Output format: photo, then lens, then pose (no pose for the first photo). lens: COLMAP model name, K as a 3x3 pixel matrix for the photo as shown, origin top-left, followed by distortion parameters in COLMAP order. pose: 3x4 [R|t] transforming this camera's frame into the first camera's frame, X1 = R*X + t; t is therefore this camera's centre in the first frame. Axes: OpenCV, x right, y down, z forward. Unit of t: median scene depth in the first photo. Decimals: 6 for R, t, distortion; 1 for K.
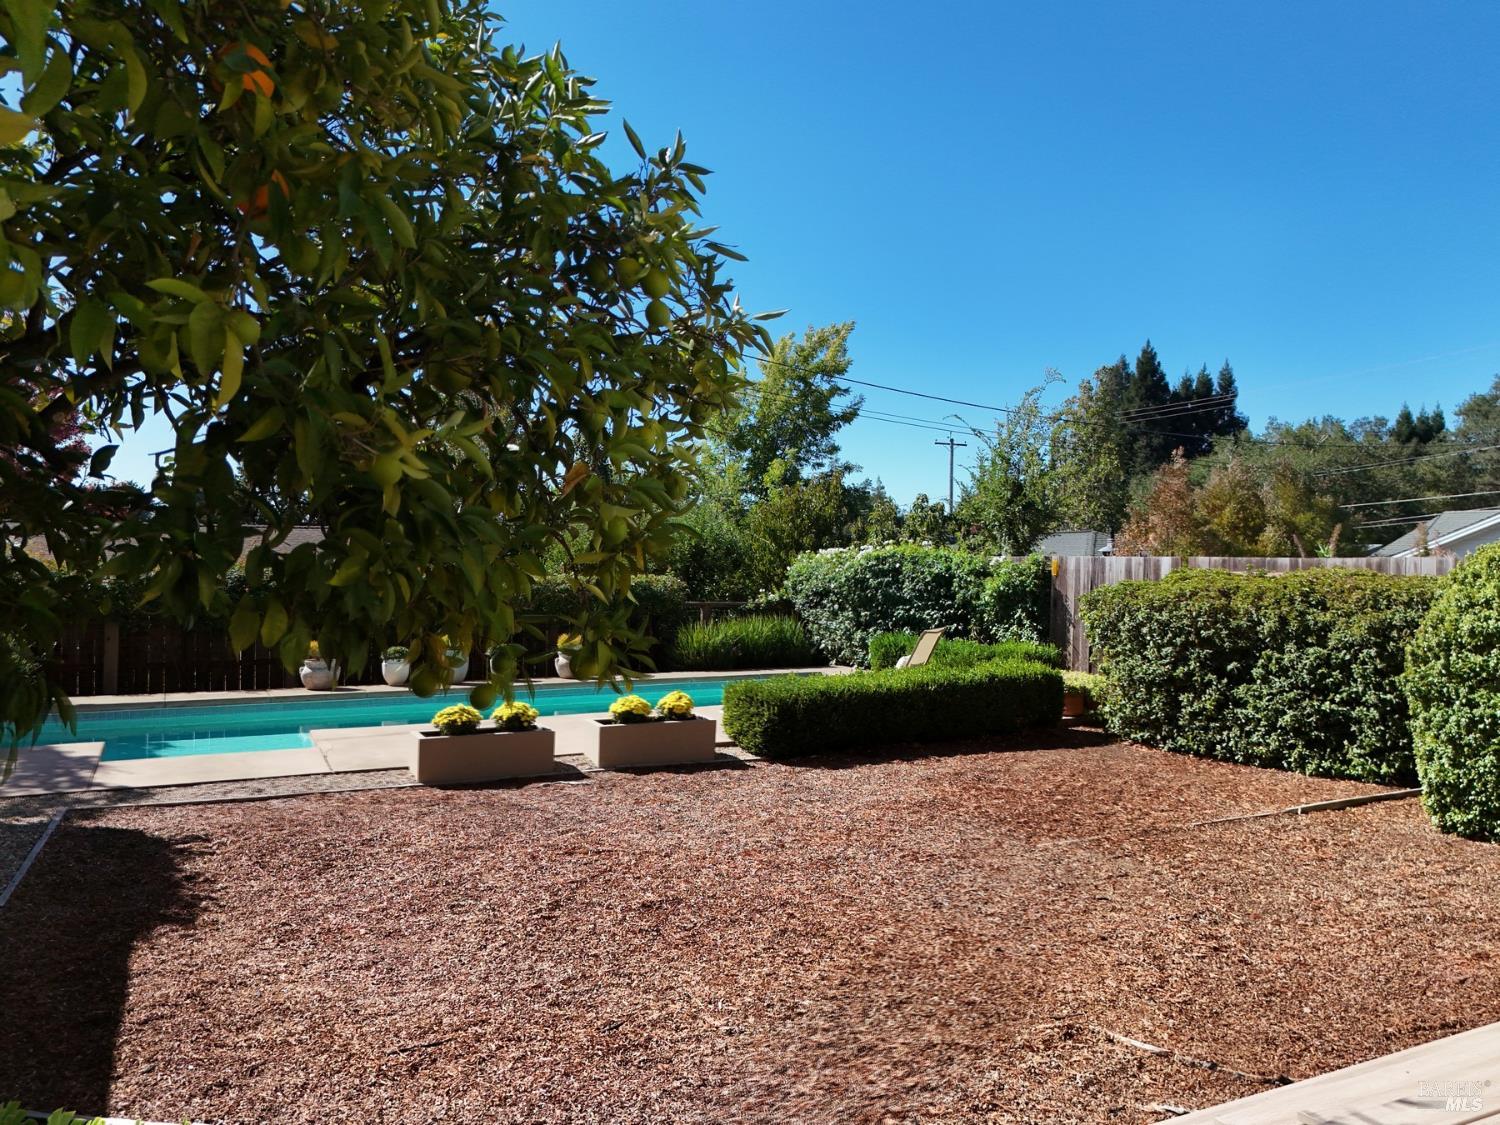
lens RADIAL K [[1089.4, 0, 750.0], [0, 1089.4, 562.5], [0, 0, 1]] dist [-0.005480, -0.012600]
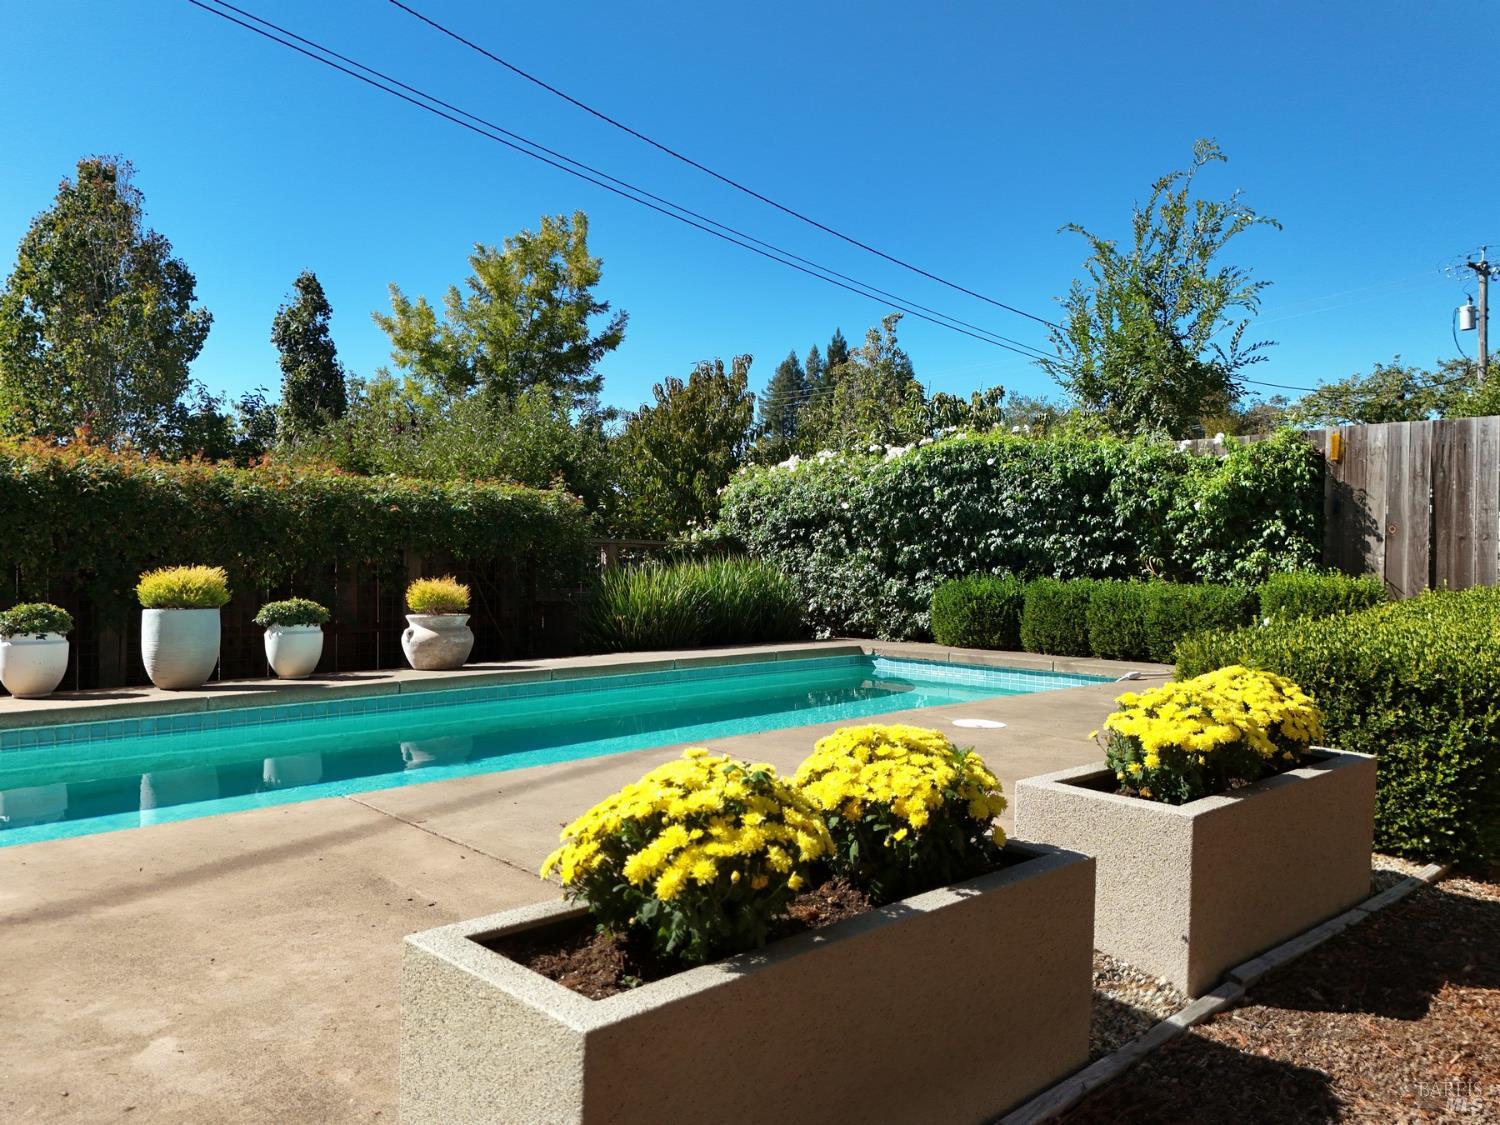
lens RADIAL K [[1089.4, 0, 750.0], [0, 1089.4, 562.5], [0, 0, 1]] dist [-0.005480, -0.012600]
pose [[0.945758, -0.003716, 0.324851, -0.245704], [0.004624, 0.999987, -0.002022, 0.077786], [-0.324840, 0.003415, 0.945763, 0.641286]]
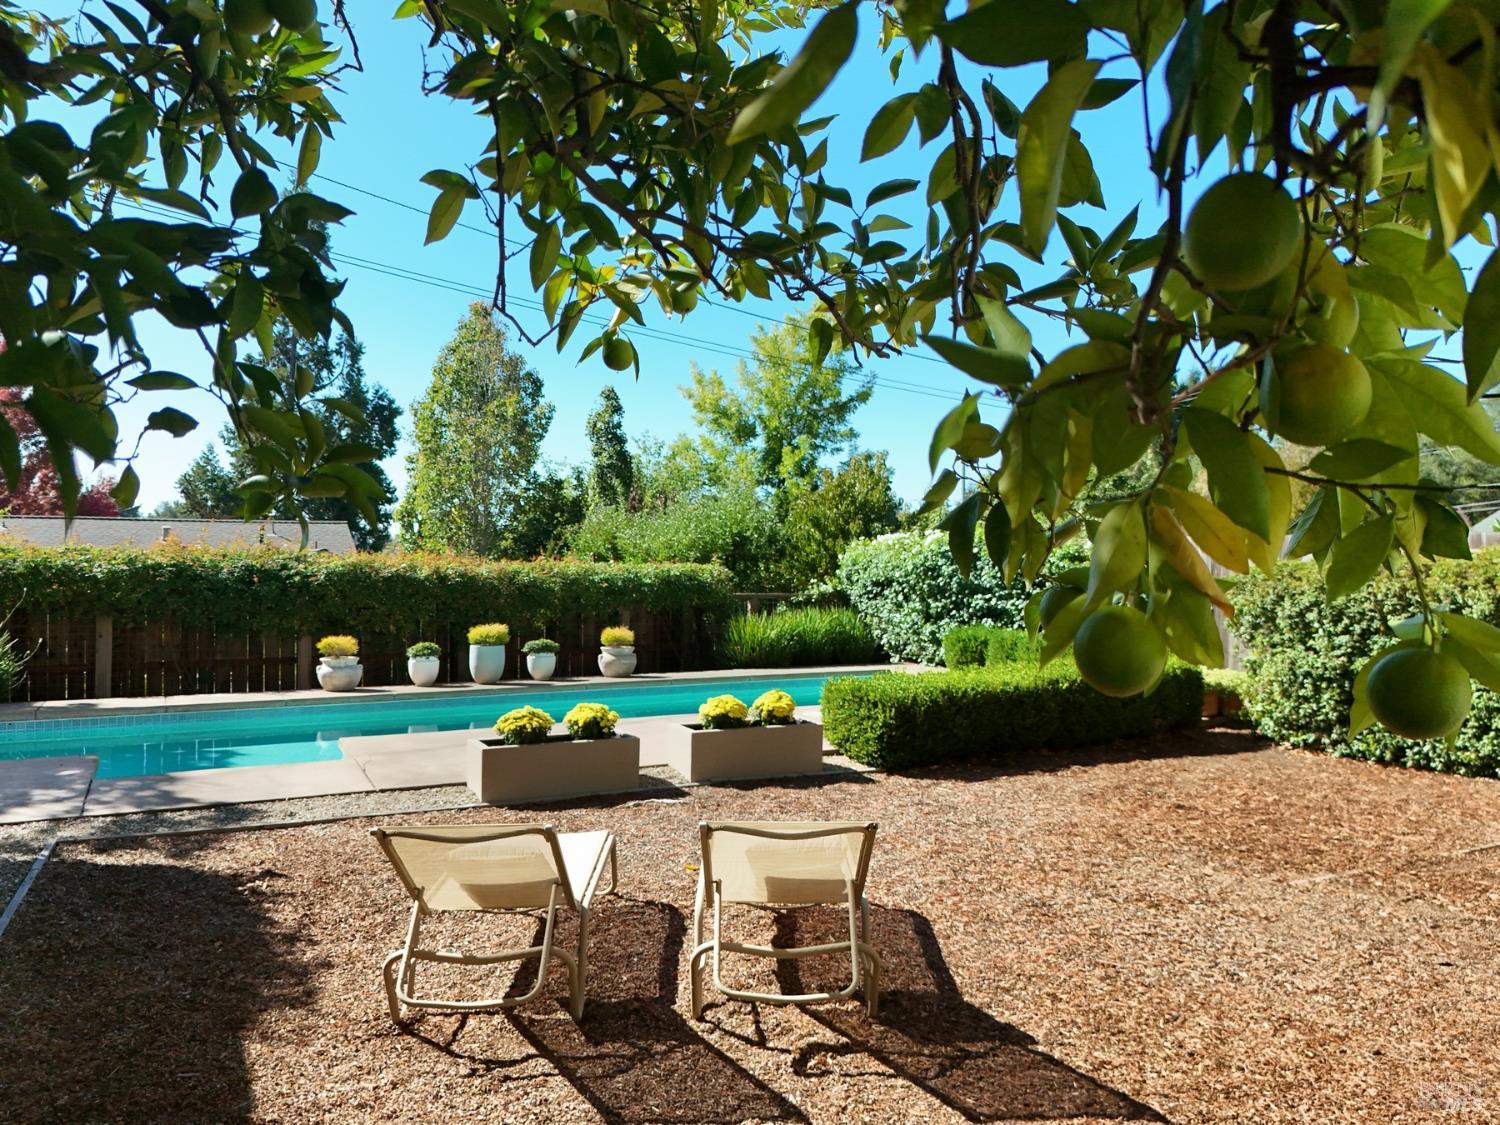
lens RADIAL K [[1095.2, 0, 742.6], [0, 1095.2, 526.8], [0, 0, 1]] dist [-0.005948, -0.003649]
pose [[0.999970, -0.003940, 0.006711, -0.085633], [0.004161, 0.999440, -0.033196, 0.016616], [-0.006577, 0.033223, 0.999426, 0.123841]]
